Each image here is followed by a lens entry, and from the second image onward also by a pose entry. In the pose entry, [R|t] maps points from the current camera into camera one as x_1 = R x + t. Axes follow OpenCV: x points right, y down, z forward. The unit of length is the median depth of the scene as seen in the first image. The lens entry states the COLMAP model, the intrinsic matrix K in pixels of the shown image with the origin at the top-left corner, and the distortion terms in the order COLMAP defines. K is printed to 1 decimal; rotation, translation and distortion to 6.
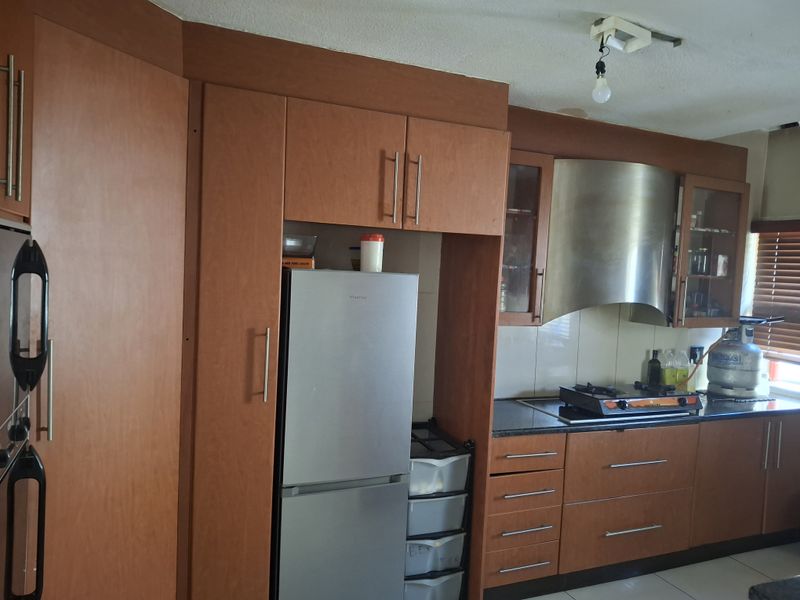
lens RADIAL K [[595.7, 0, 400.0], [0, 595.7, 300.0], [0, 0, 1]] dist [0.110896, -0.224466]
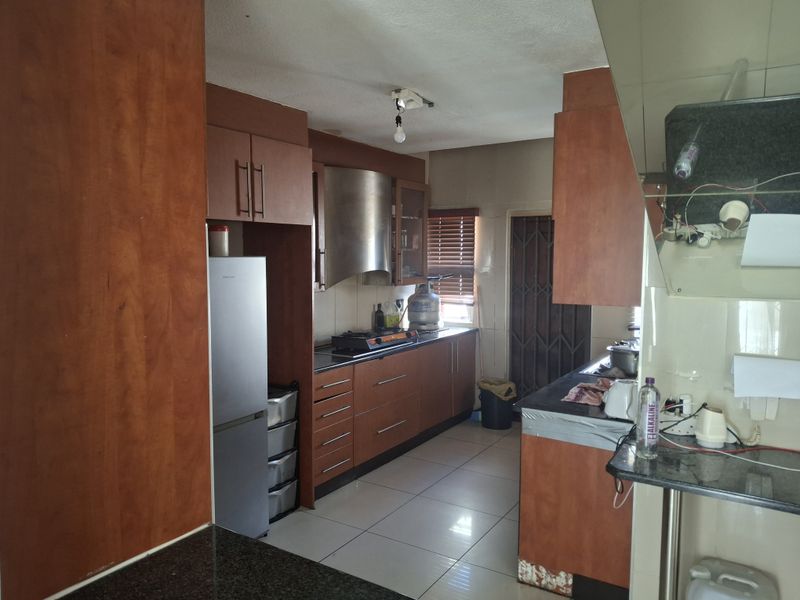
lens RADIAL K [[591.6, 0, 392.1], [0, 591.6, 296.3], [0, 0, 1]] dist [0.120430, -0.223235]
pose [[0.824983, -0.086936, 0.558431, -0.425671], [0.070349, 0.996210, 0.051160, -0.003220], [-0.560762, -0.002921, 0.827972, -0.205930]]
